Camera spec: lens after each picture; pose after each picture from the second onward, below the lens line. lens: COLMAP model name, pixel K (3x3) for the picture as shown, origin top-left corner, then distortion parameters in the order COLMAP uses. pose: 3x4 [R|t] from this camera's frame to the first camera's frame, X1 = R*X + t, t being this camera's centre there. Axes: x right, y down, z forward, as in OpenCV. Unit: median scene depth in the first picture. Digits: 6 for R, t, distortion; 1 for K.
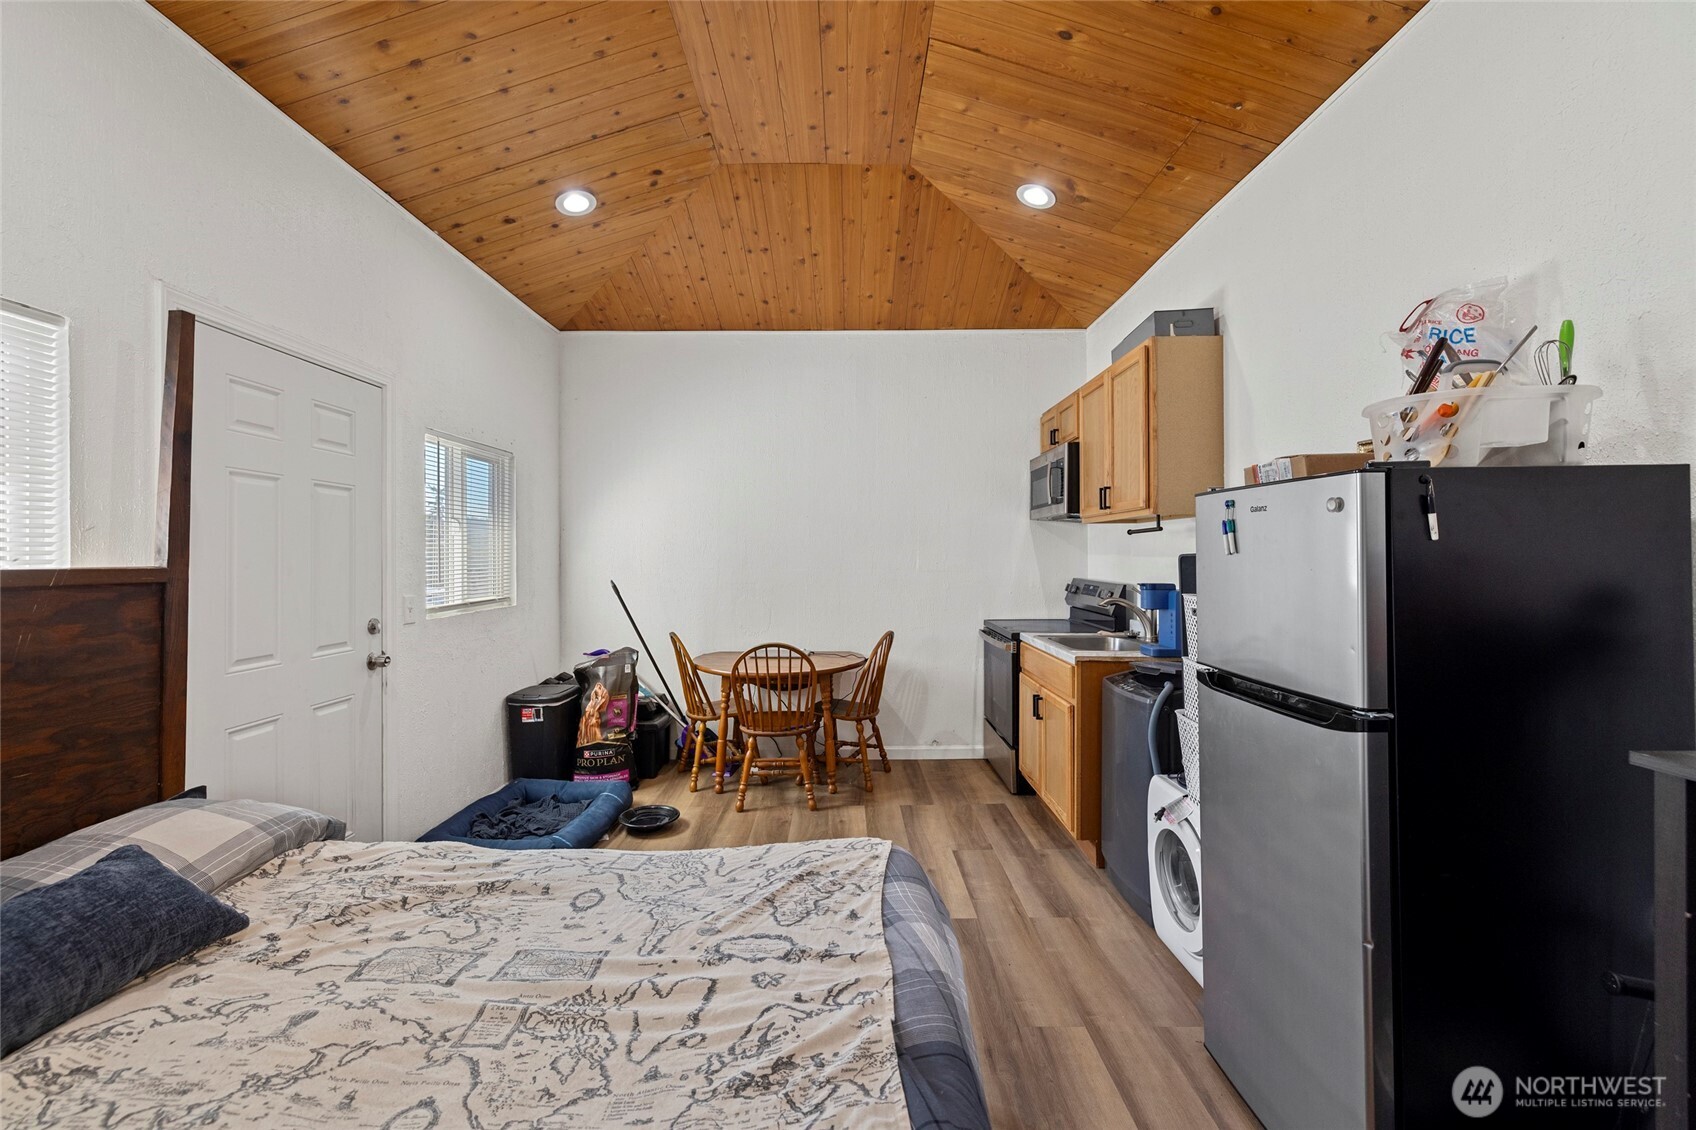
lens RADIAL K [[704.6, 0, 842.4], [0, 704.6, 555.2], [0, 0, 1]] dist [-0.000897, -0.000459]
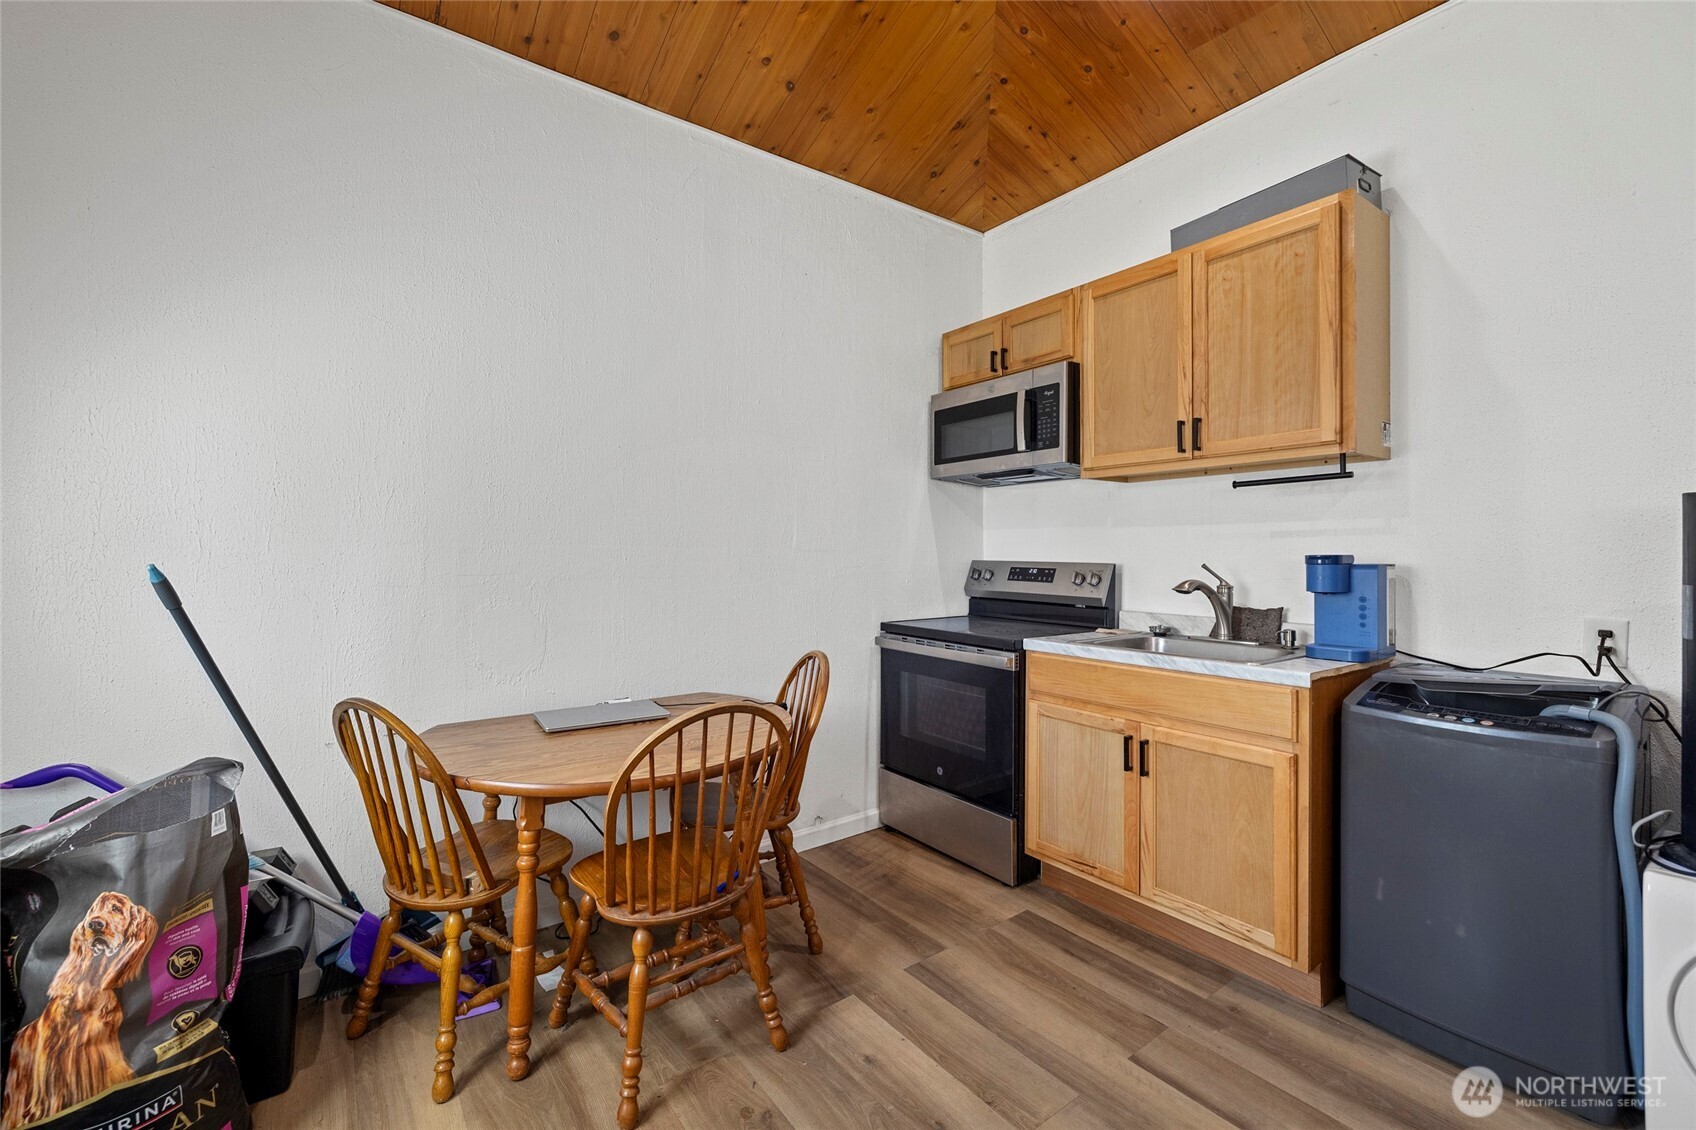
lens RADIAL K [[704.6, 0, 842.4], [0, 704.6, 555.2], [0, 0, 1]] dist [-0.000897, -0.000459]
pose [[0.812776, -0.000239, 0.582577, -0.262625], [-0.000465, 0.999999, 0.001060, 0.030673], [-0.582577, -0.001132, 0.812775, 0.555168]]
